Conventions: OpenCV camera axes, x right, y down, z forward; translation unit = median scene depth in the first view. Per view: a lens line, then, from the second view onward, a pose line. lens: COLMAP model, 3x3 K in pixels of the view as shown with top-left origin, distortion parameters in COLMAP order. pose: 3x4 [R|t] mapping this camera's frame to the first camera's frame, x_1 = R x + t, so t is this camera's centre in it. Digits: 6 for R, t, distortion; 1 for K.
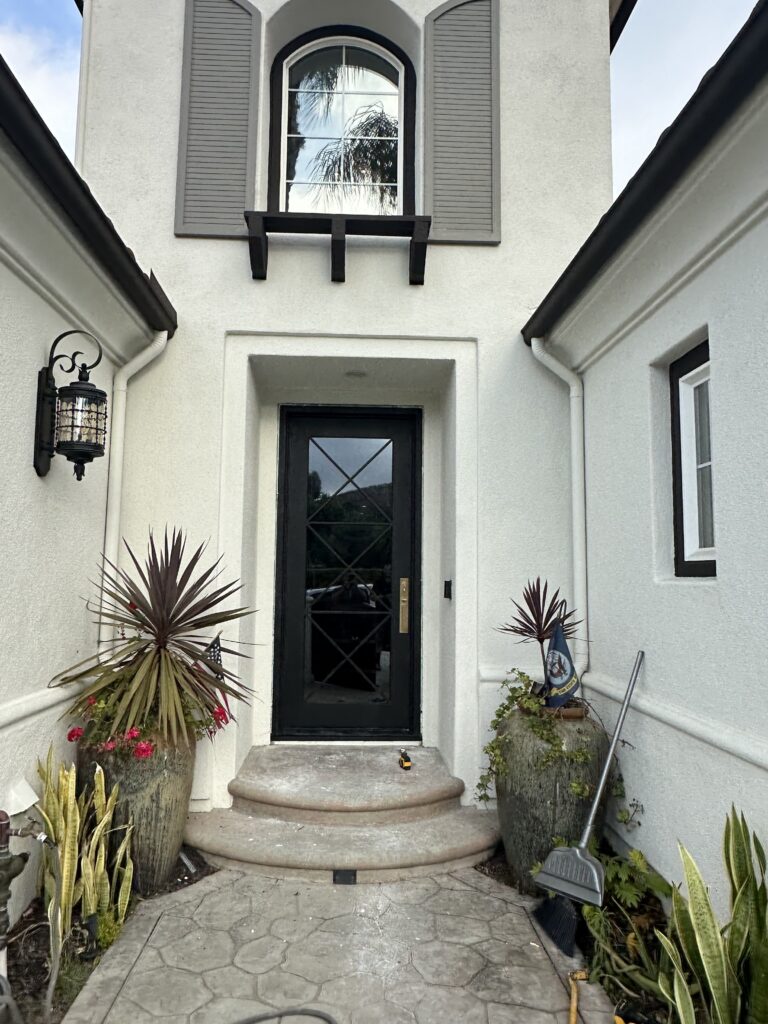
lens RADIAL K [[684.8, 0, 384.0], [0, 684.8, 512.0], [0, 0, 1]] dist [-0.001548, -0.000832]
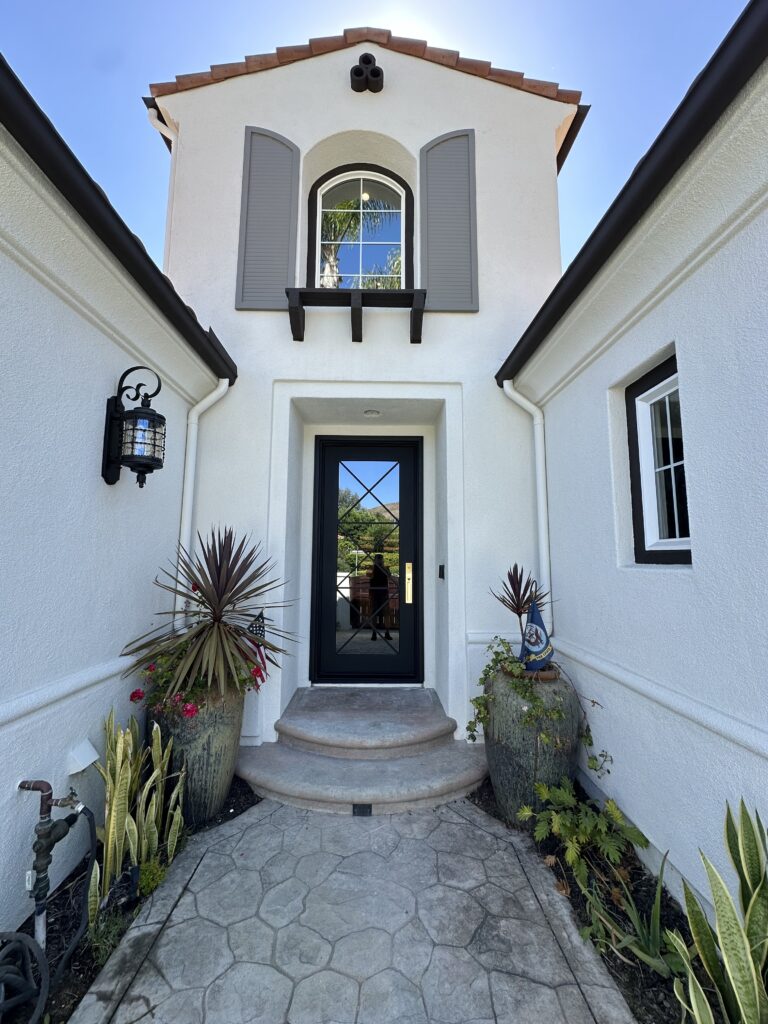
lens RADIAL K [[414.0, 0, 384.0], [0, 414.0, 512.0], [0, 0, 1]] dist [-0.000847, -0.000055]
pose [[0.999447, -0.009614, -0.031835, 0.010810], [0.009166, 0.999857, -0.014188, 0.011279], [0.031967, 0.013888, 0.999392, 0.262616]]
